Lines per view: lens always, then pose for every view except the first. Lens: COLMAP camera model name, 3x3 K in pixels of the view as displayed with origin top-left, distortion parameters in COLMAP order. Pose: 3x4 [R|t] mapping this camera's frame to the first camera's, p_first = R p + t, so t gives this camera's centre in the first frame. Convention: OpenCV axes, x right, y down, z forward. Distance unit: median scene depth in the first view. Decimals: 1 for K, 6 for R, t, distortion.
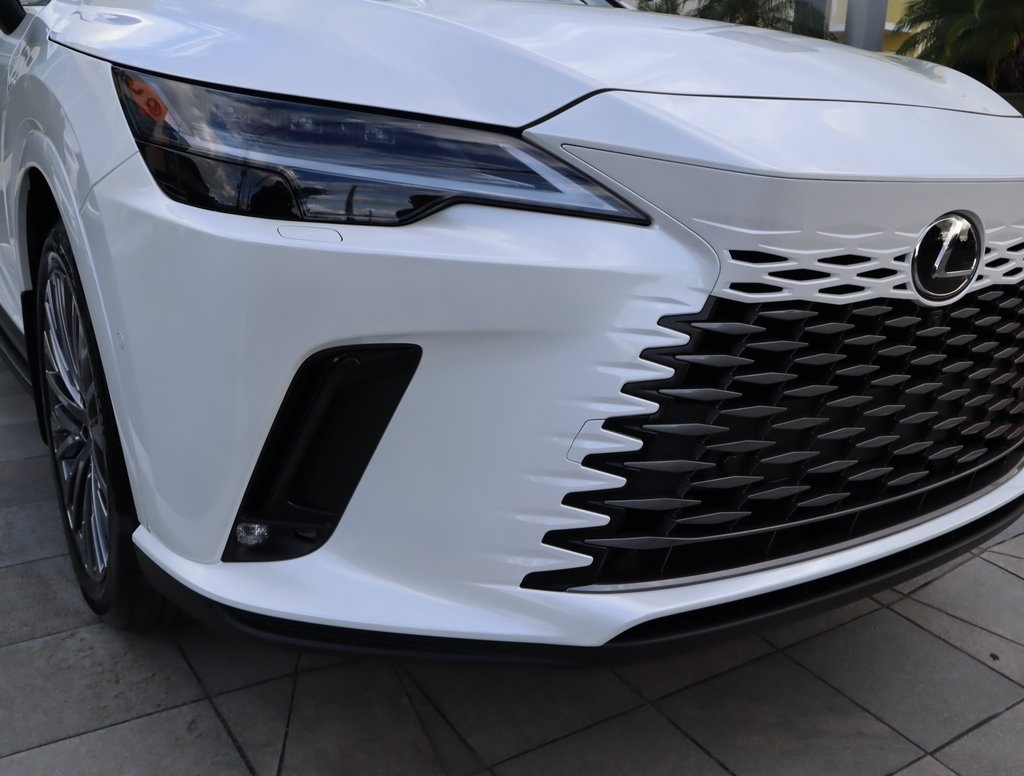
lens RADIAL K [[953.4, 0, 504.4], [0, 953.4, 381.9], [0, 0, 1]] dist [-0.038693, 0.000000]
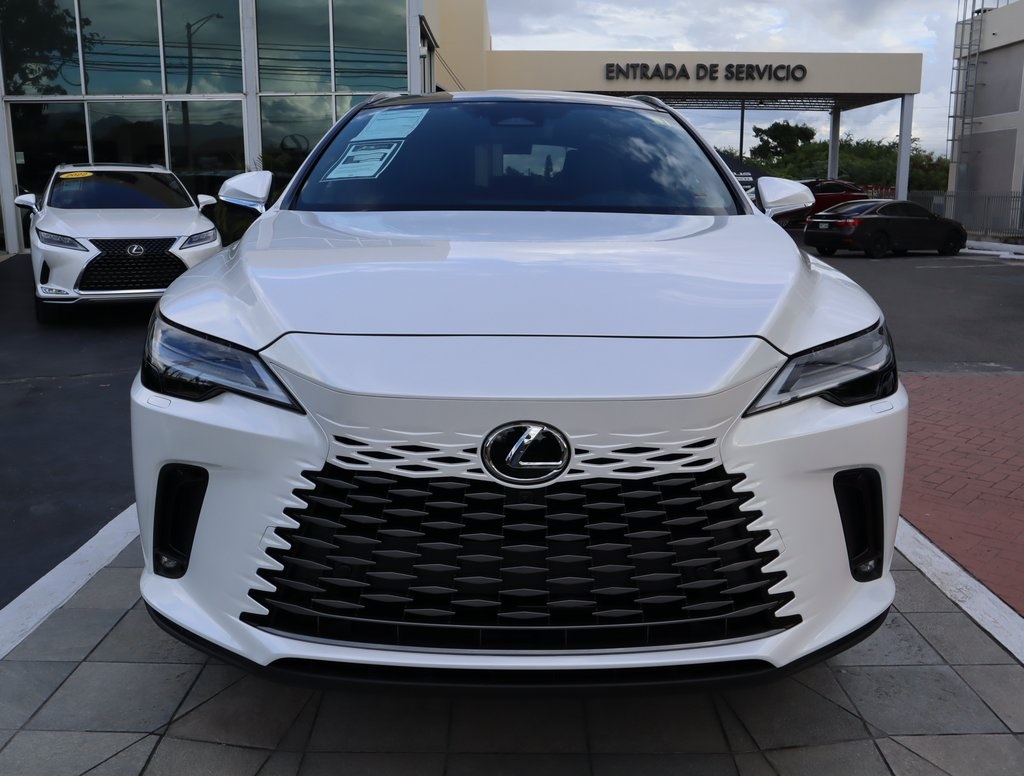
lens RADIAL K [[953.4, 0, 533.2], [0, 953.4, 393.5], [0, 0, 1]] dist [-0.038693, 0.000000]
pose [[0.838585, 0.086671, -0.537833, 1.311263], [-0.127261, 0.991114, -0.038707, -0.179853], [0.529698, 0.100904, 0.842163, -0.172059]]
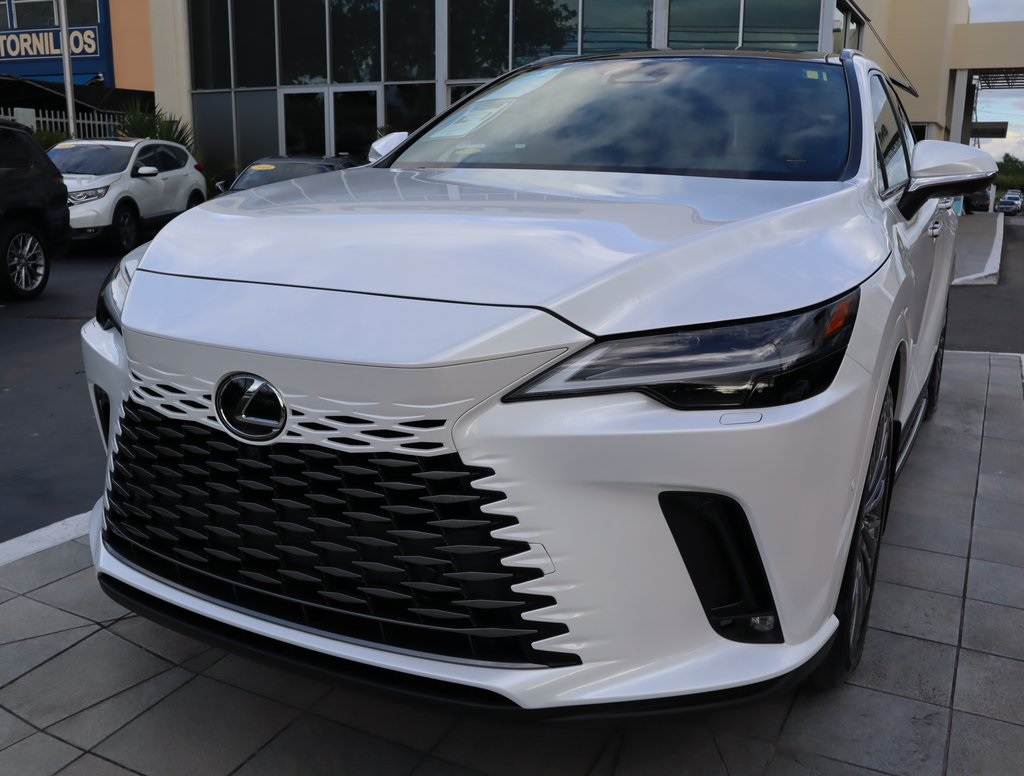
lens RADIAL K [[953.4, 0, 519.0], [0, 953.4, 386.0], [0, 0, 1]] dist [-0.038693, 0.000000]
pose [[0.482327, 0.171492, -0.859041, 1.910169], [-0.241430, 0.968694, 0.057826, -0.352207], [0.842064, 0.179507, 0.508631, 0.698215]]
